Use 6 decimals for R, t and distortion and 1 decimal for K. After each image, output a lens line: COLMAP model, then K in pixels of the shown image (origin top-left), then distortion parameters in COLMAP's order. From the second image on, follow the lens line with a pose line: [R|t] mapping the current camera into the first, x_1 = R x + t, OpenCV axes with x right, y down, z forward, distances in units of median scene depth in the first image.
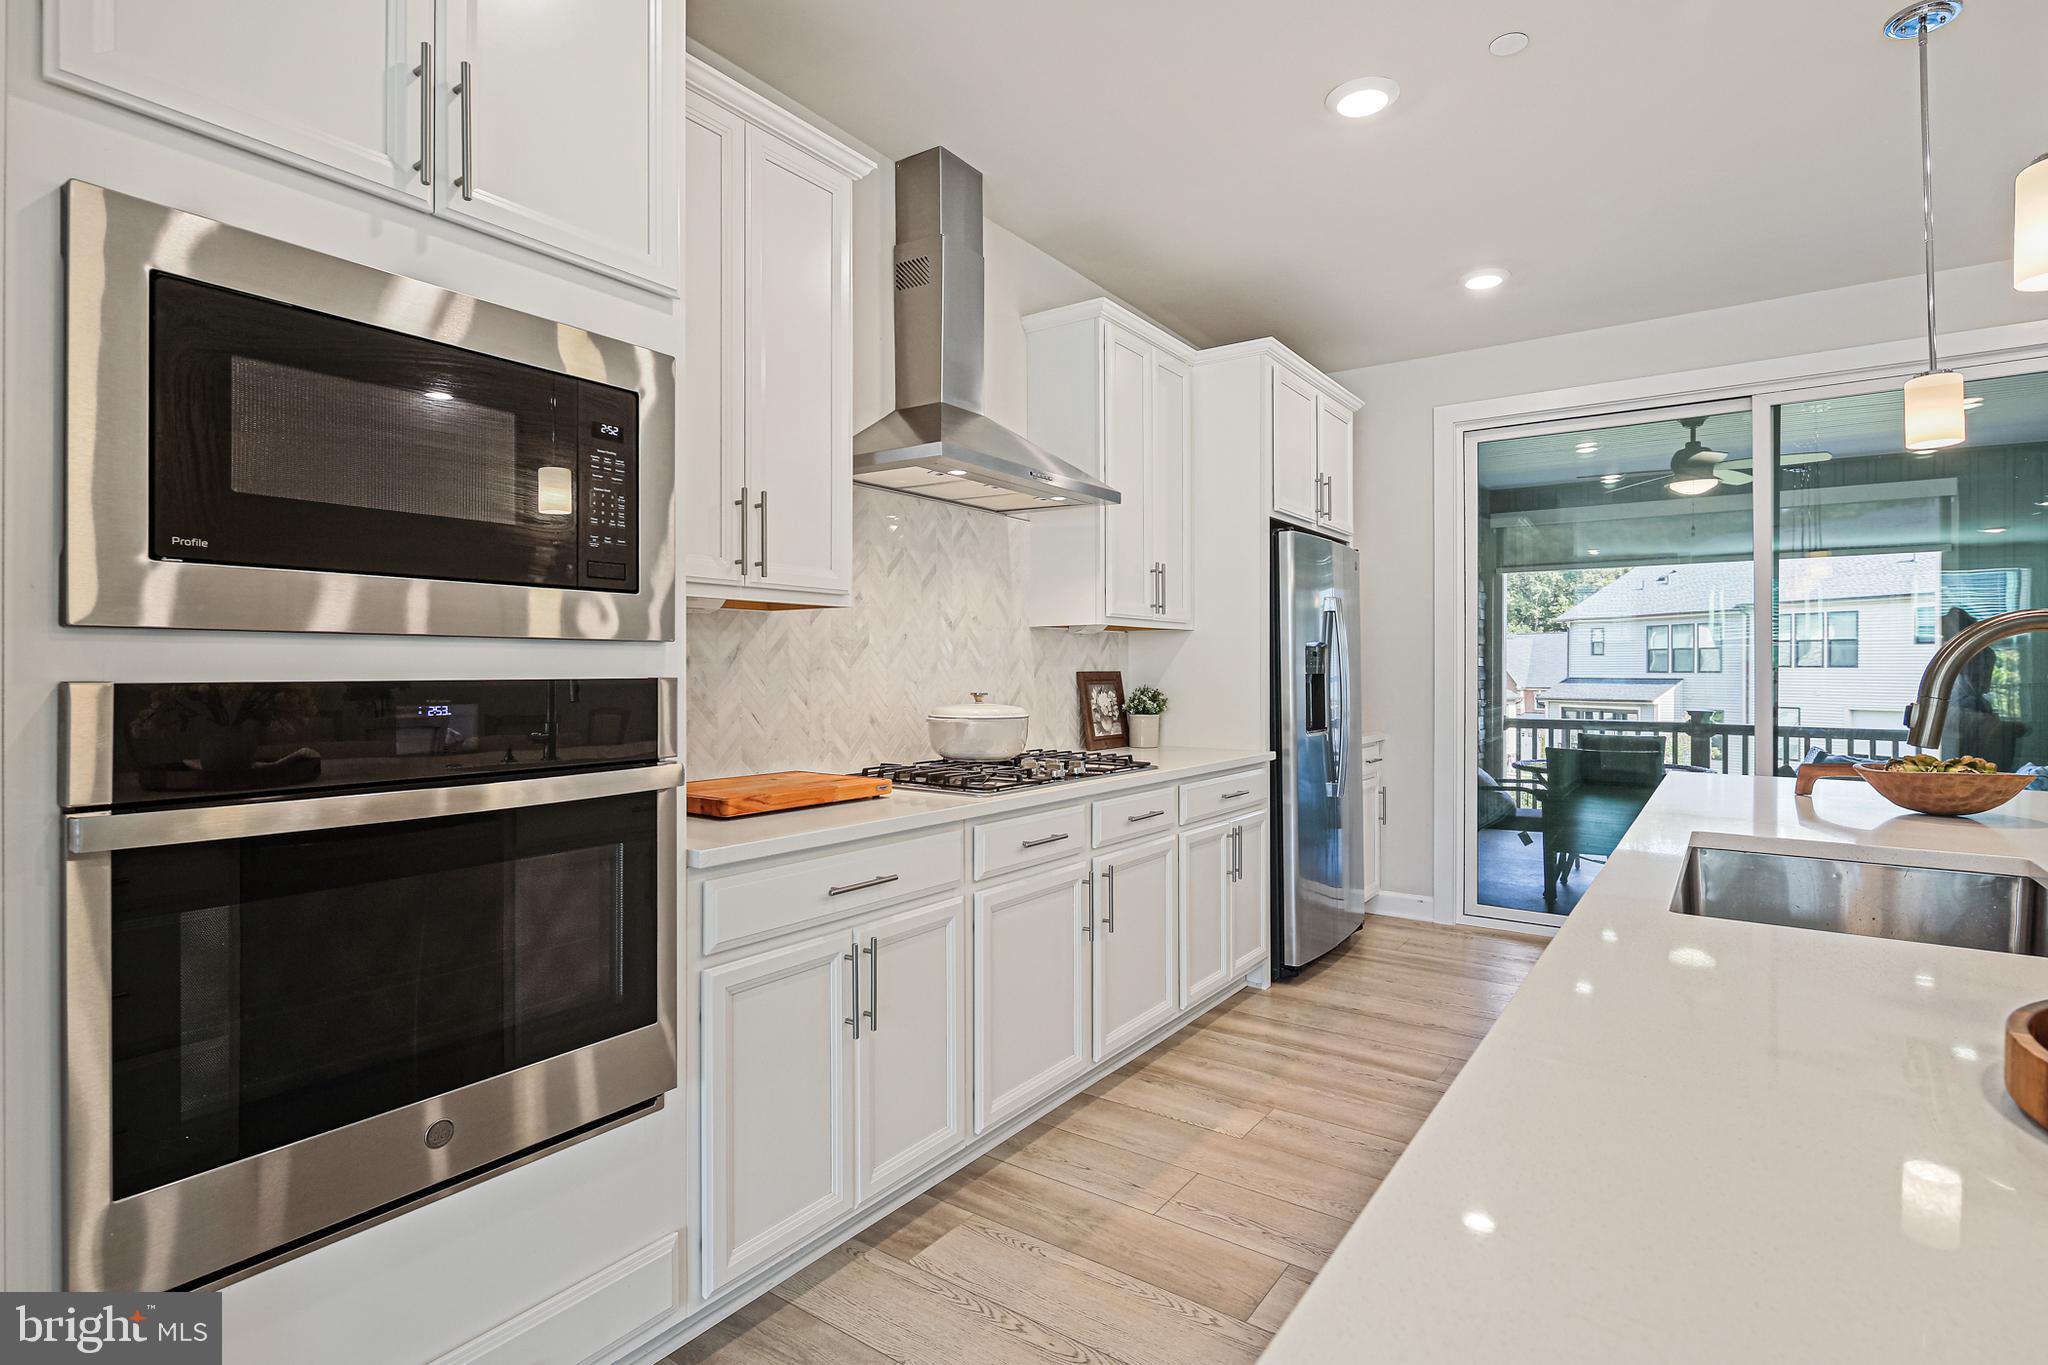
lens RADIAL K [[1003.3, 0, 1042.9], [0, 1003.3, 674.3], [0, 0, 1]] dist [-0.004632, 0.000038]
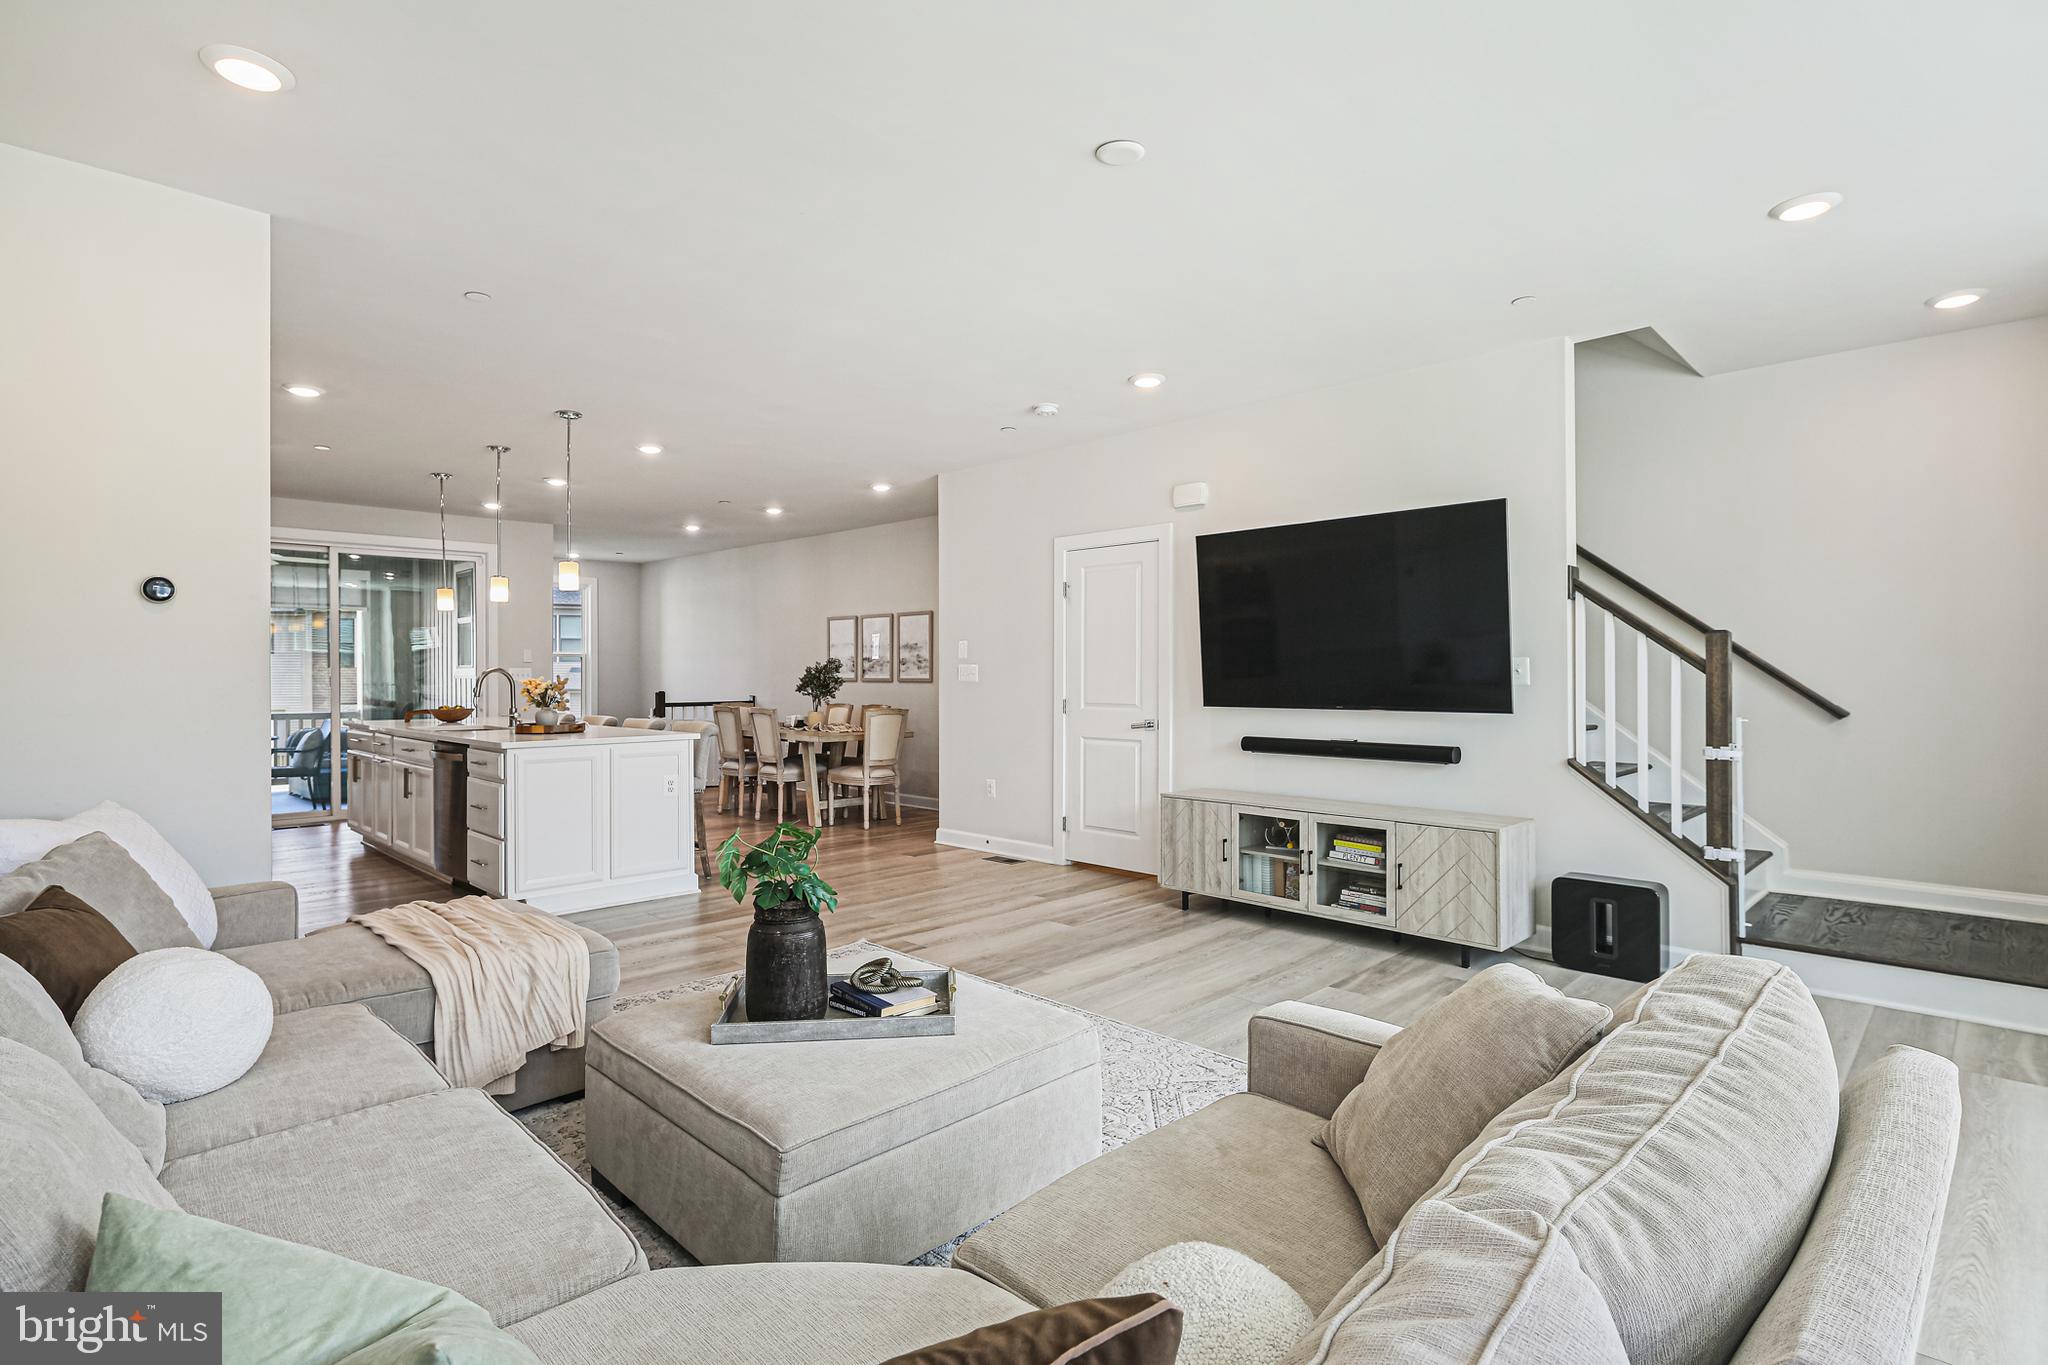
lens RADIAL K [[1003.3, 0, 1026.7], [0, 1003.3, 674.9], [0, 0, 1]] dist [-0.004632, 0.000038]
pose [[0.174153, -0.002317, 0.984716, -1.172392], [0.006671, 0.999977, 0.001173, -0.007905], [-0.984696, 0.006365, 0.174165, -0.838369]]
